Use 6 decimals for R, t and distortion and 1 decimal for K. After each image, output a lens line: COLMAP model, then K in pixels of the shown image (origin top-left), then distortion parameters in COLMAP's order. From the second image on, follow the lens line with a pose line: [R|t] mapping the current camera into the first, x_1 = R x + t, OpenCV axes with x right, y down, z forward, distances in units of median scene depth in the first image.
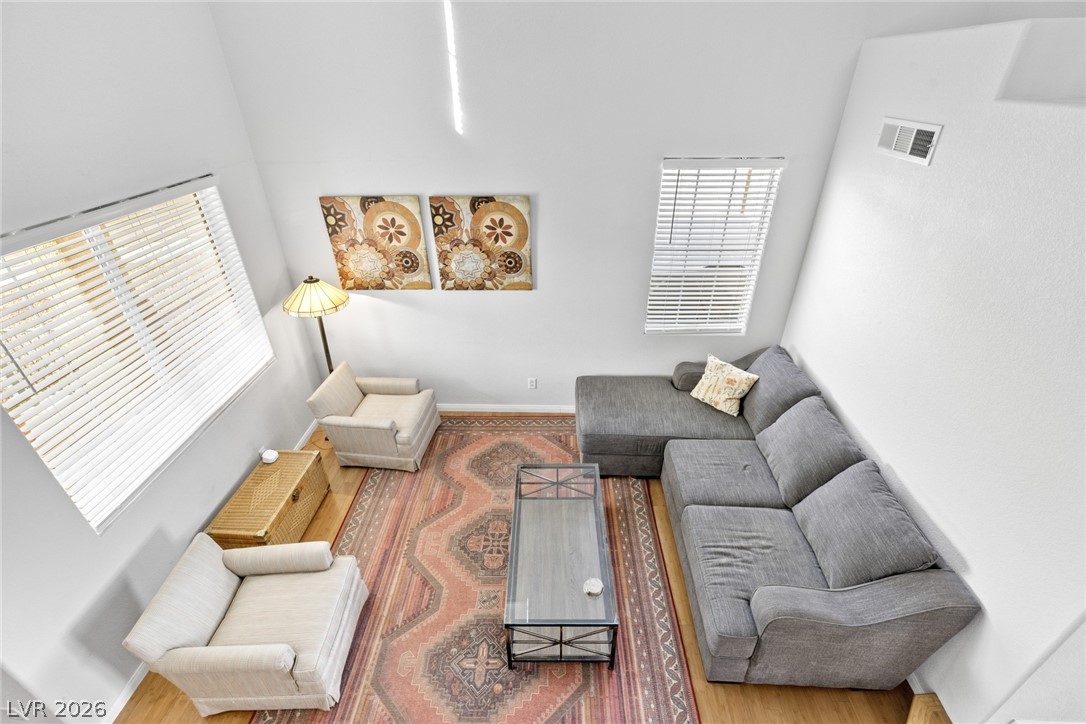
lens RADIAL K [[472.1, 0, 544.4], [0, 472.1, 360.0], [0, 0, 1]] dist [0.016027, 0.000404]
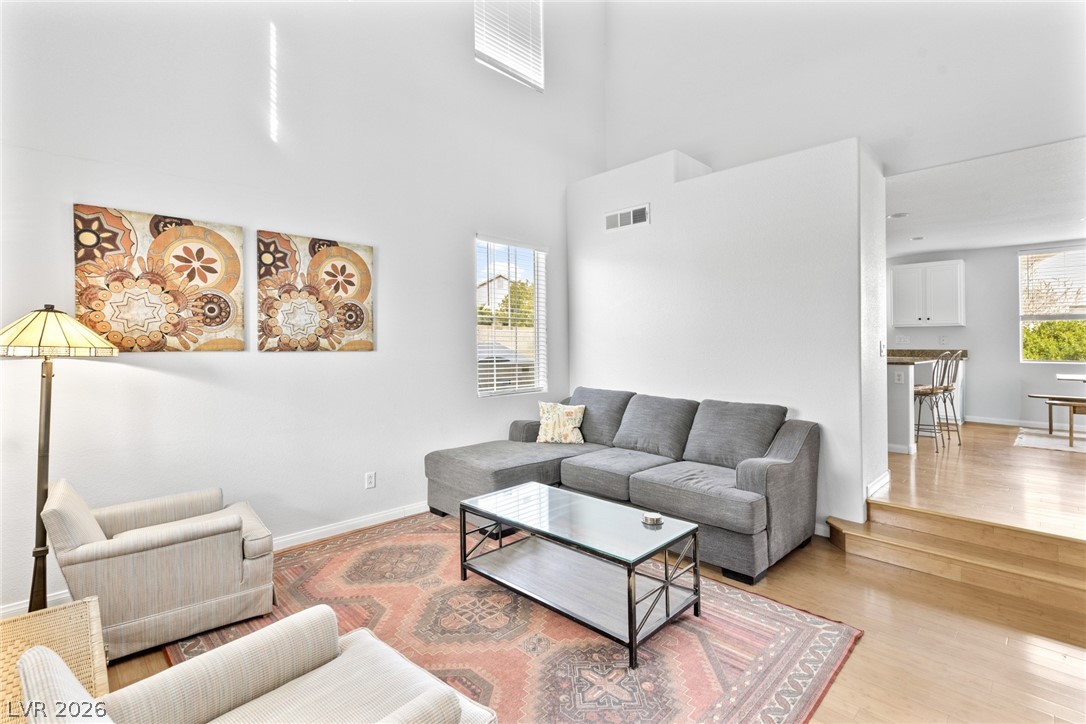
lens RADIAL K [[499.0, 0, 542.9], [0, 499.0, 353.2], [0, 0, 1]] dist [0.004964, 0.000419]
pose [[0.688173, -0.004995, 0.725529, -0.512972], [0.375941, 0.857725, -0.350679, 0.319666], [-0.620553, 0.514084, 0.592141, 0.272310]]
